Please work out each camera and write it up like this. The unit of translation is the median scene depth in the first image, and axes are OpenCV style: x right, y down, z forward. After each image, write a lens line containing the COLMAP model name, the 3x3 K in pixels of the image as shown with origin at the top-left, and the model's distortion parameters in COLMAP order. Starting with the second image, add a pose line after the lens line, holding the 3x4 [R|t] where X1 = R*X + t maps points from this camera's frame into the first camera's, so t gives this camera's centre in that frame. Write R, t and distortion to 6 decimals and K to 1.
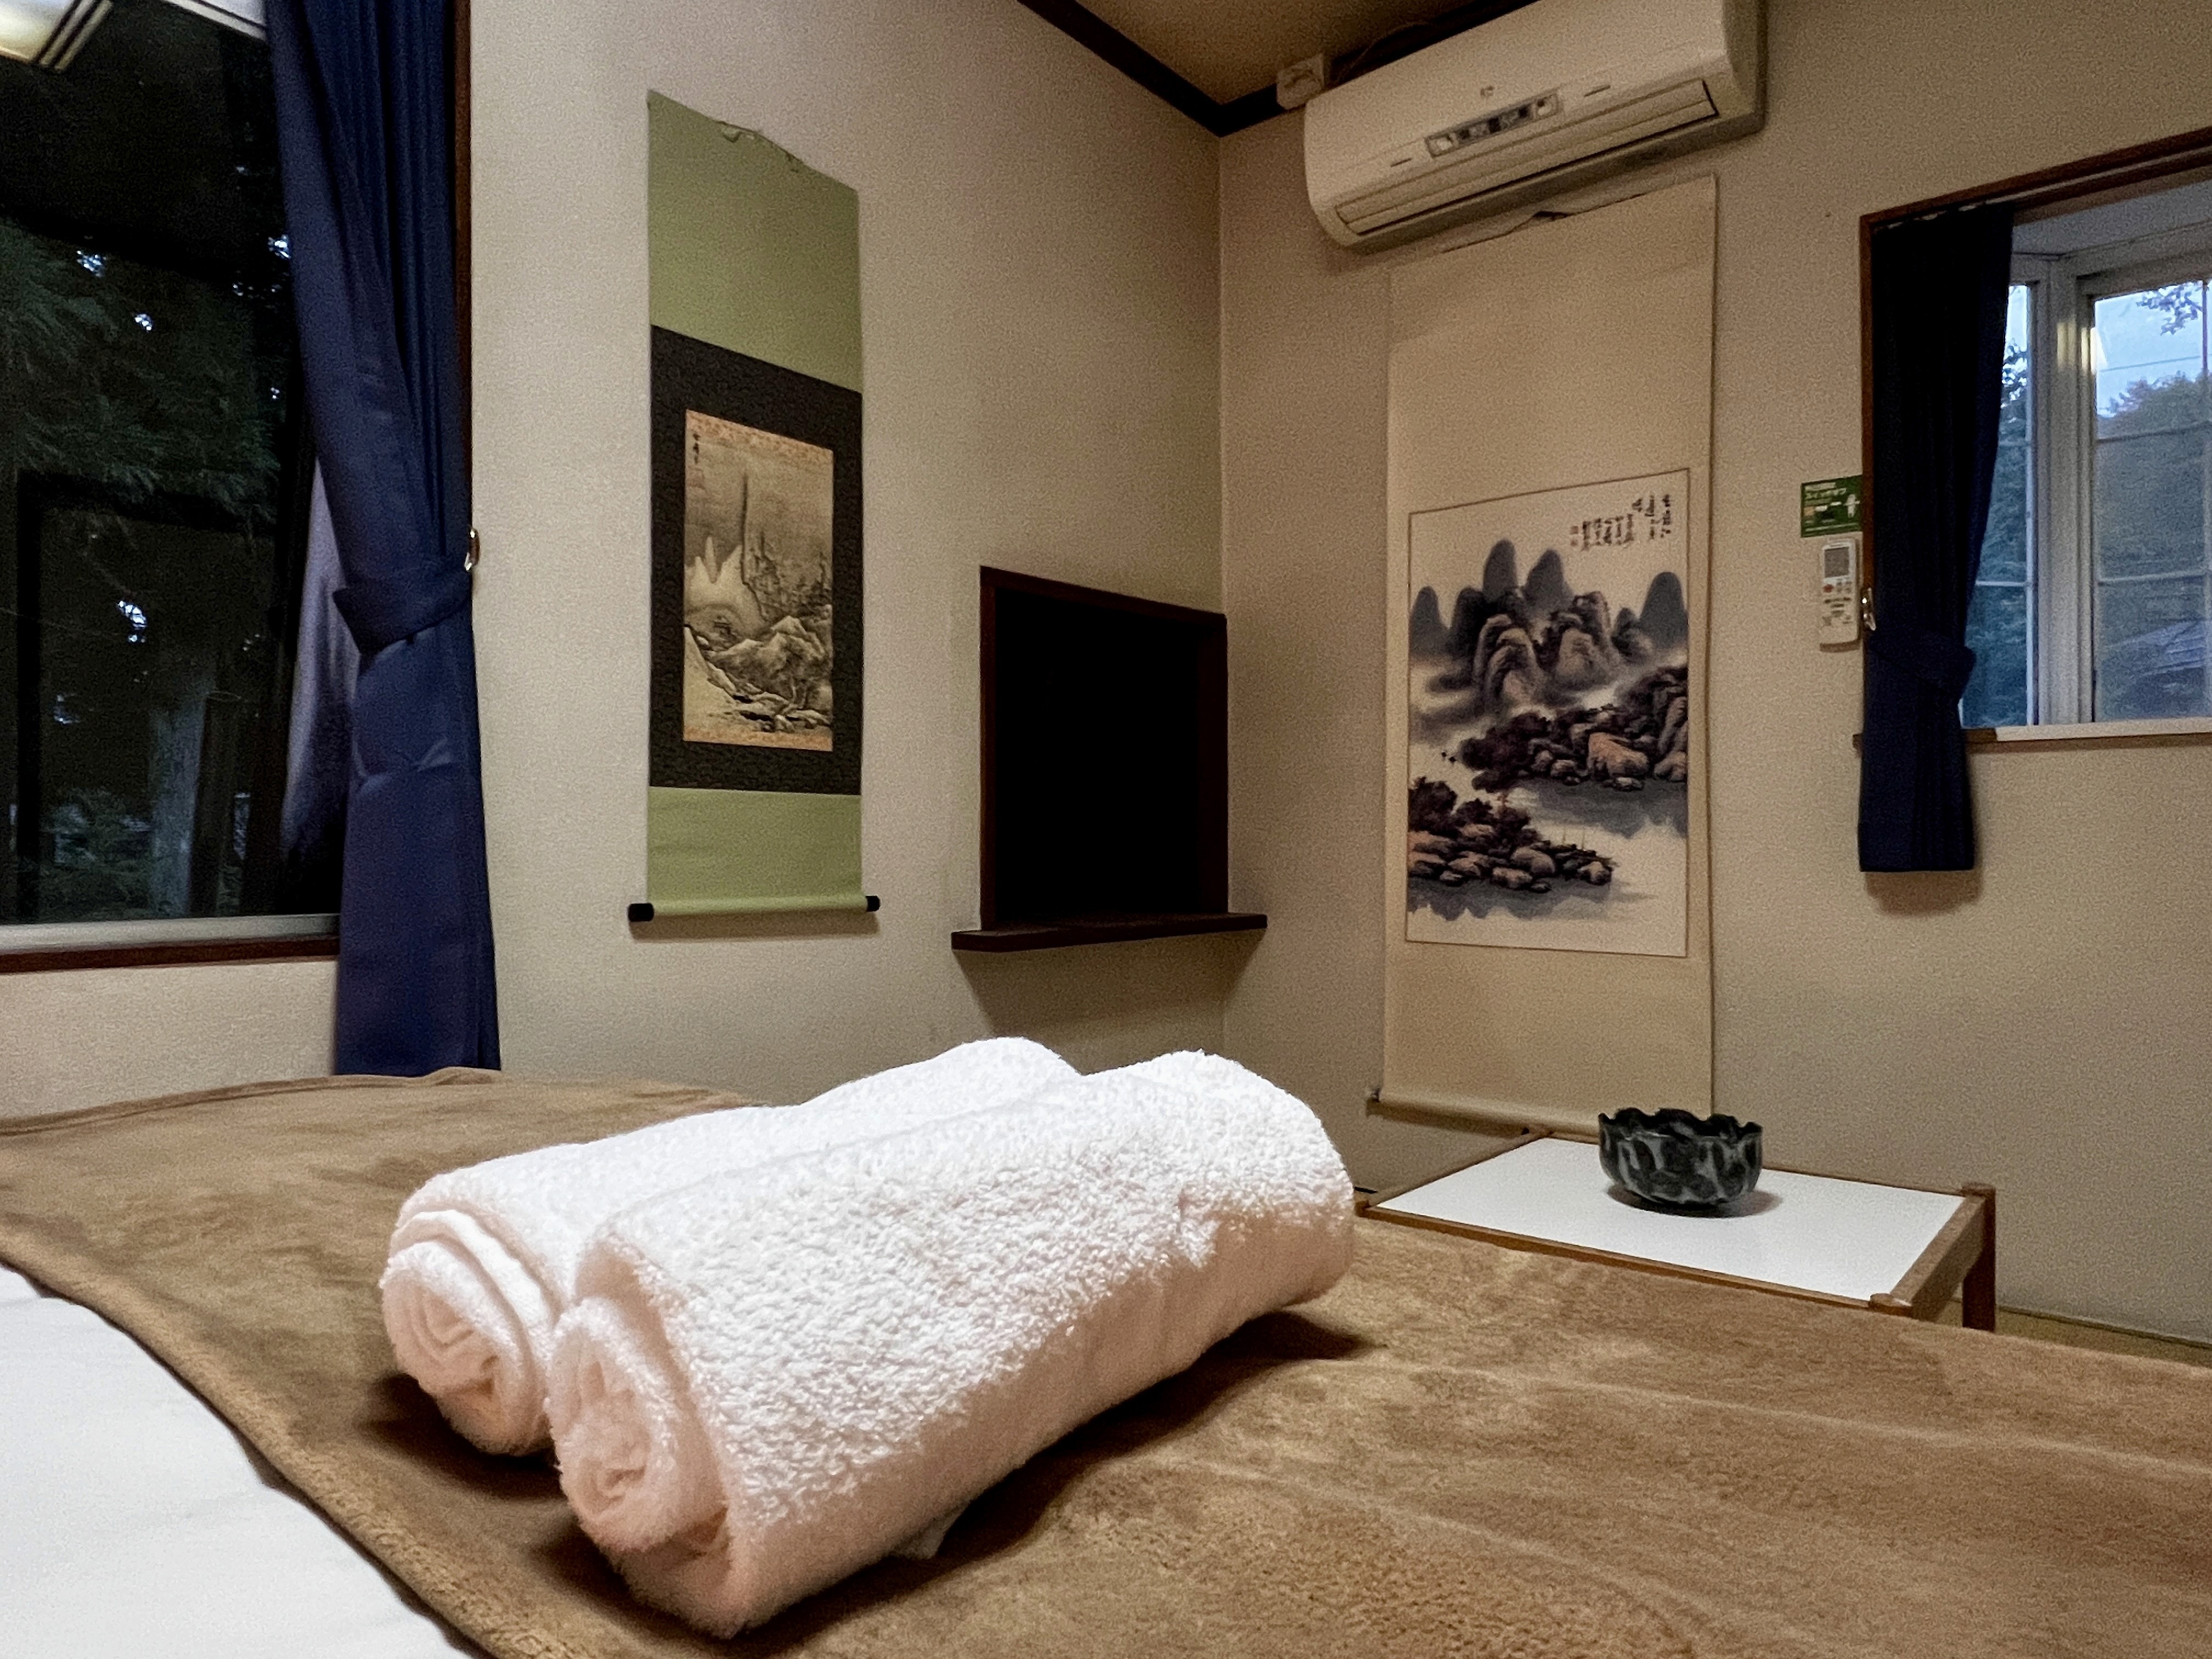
lens RADIAL K [[1370.6, 0, 1111.3], [0, 1370.6, 823.7], [0, 0, 1]] dist [-0.013425, 0.001738]
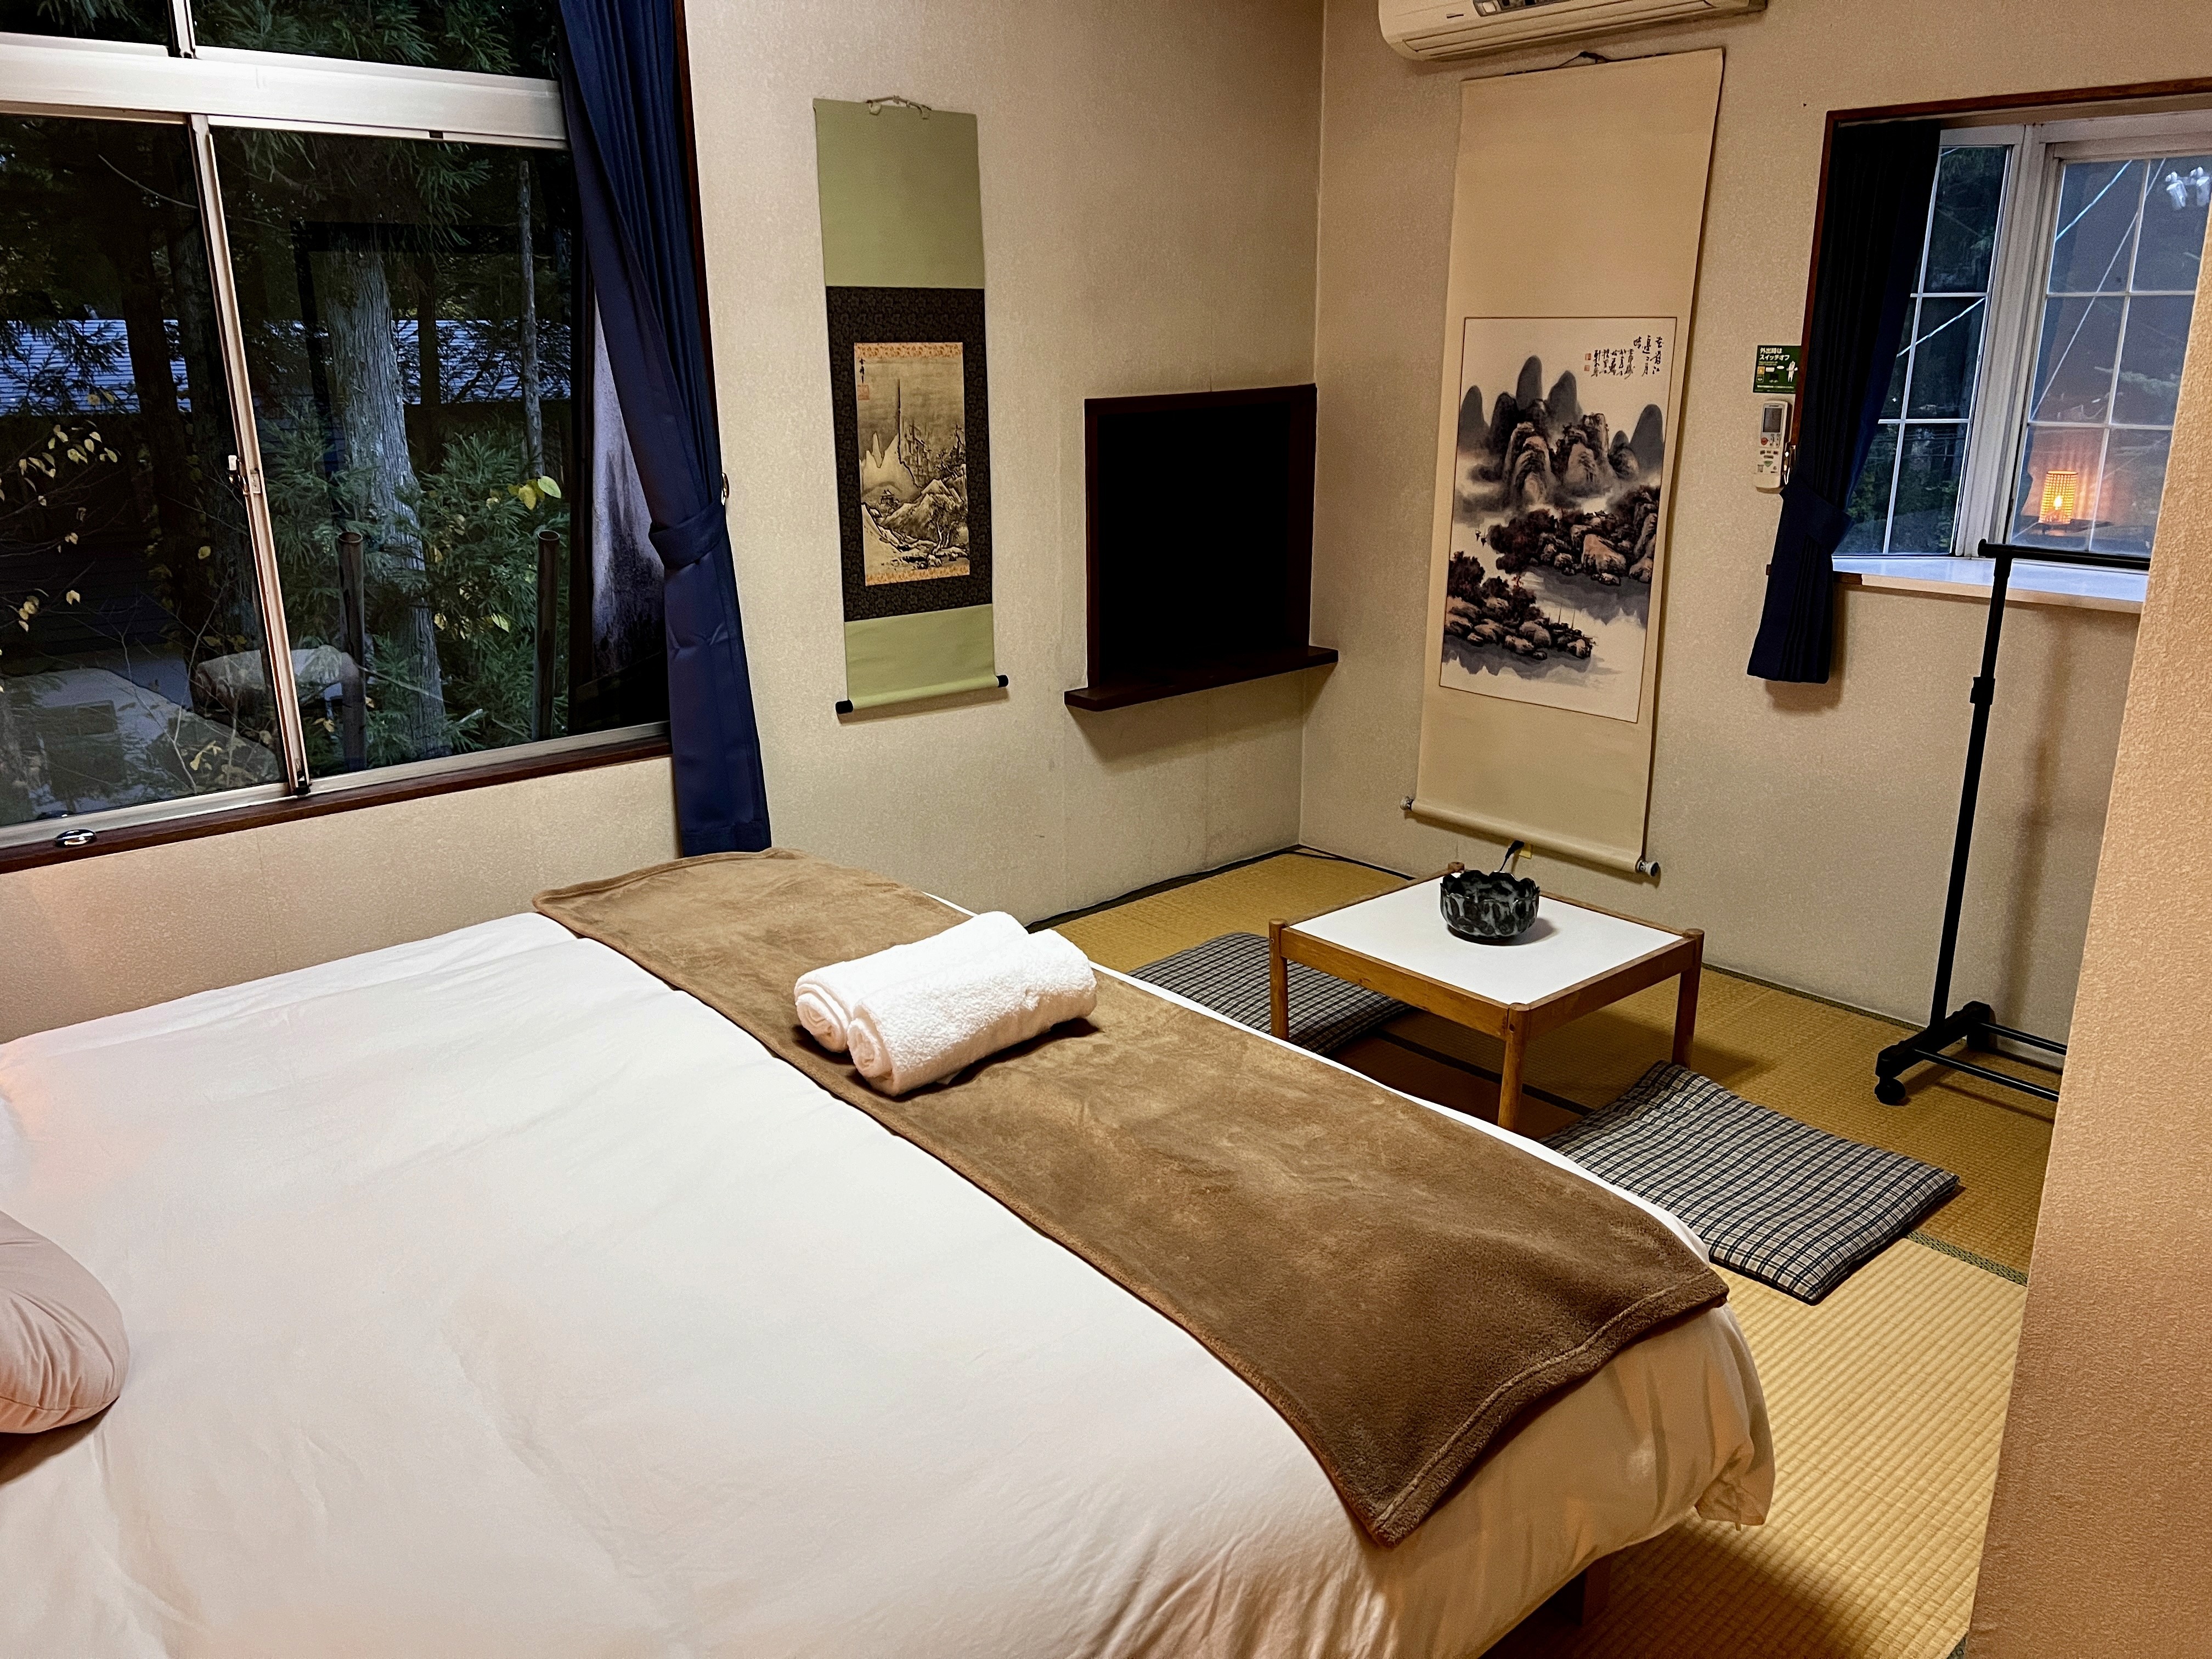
lens RADIAL K [[1613.4, 0, 1104.8], [0, 1613.4, 831.4], [0, 0, 1]] dist [0.010681, -0.010649]
pose [[0.987241, 0.039419, -0.154274, 0.189984], [0.008471, 0.954500, 0.298090, -0.288378], [0.159005, -0.295594, 0.941988, -0.580337]]
